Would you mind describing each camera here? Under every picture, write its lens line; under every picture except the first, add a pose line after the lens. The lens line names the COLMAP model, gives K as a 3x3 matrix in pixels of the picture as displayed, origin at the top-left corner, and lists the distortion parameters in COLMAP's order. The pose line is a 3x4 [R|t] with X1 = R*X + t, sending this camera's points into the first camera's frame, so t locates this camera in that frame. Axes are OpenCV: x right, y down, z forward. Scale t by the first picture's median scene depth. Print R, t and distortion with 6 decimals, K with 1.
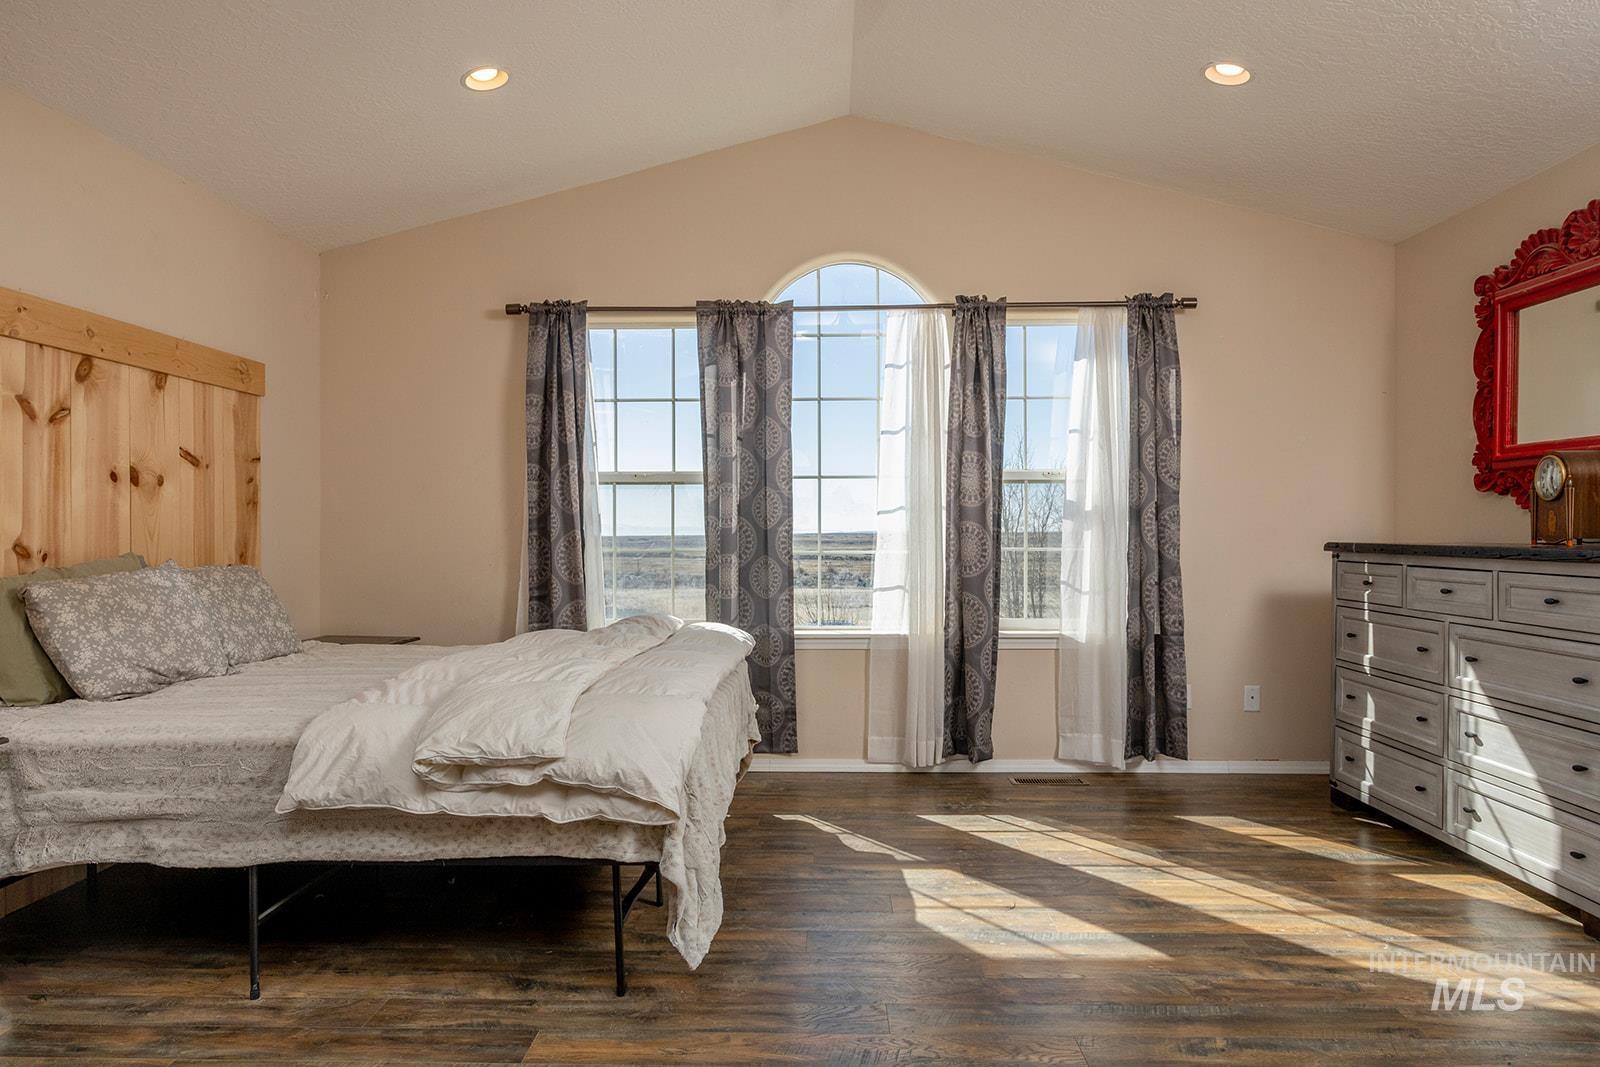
lens RADIAL K [[1070.4, 0, 799.9], [0, 1070.4, 533.4], [0, 0, 1]] dist [0.008222, 0.001438]
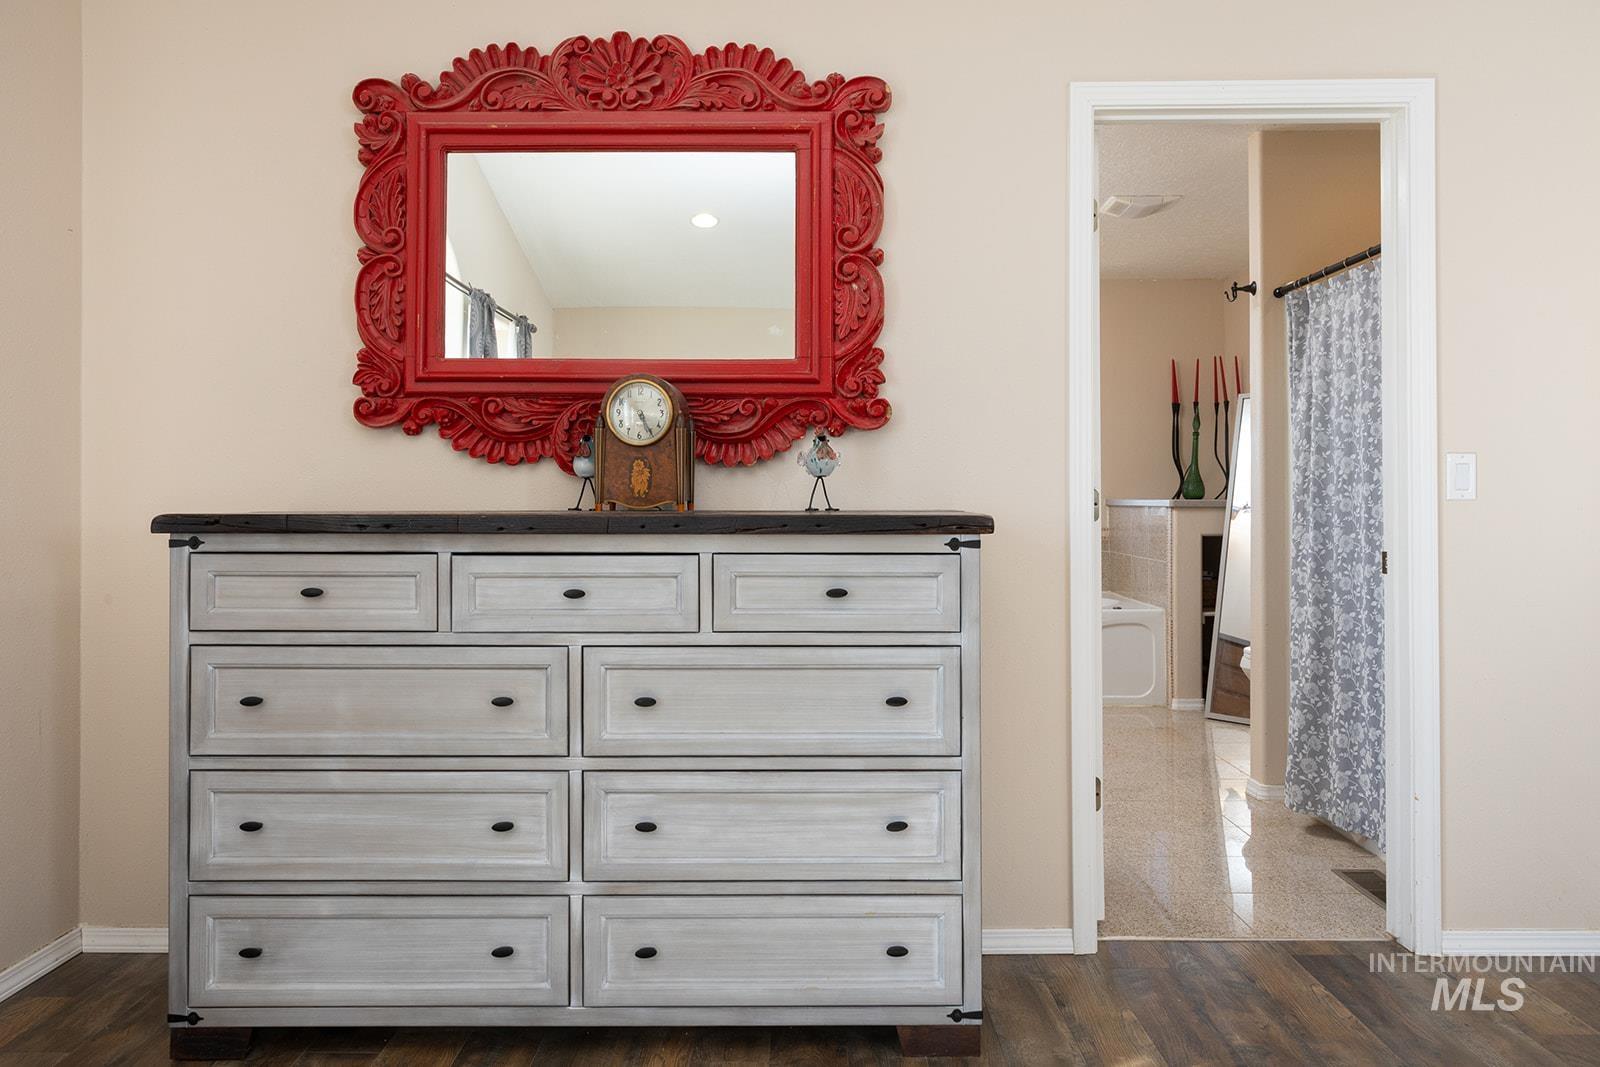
lens RADIAL K [[1070.4, 0, 800.0], [0, 1070.4, 490.2], [0, 0, 1]] dist [0.008222, 0.001438]
pose [[-0.006219, 0.002170, 0.999978, 0.016898], [0.003745, 0.999991, -0.002146, -0.000526], [-0.999974, 0.003732, -0.006227, 0.813534]]
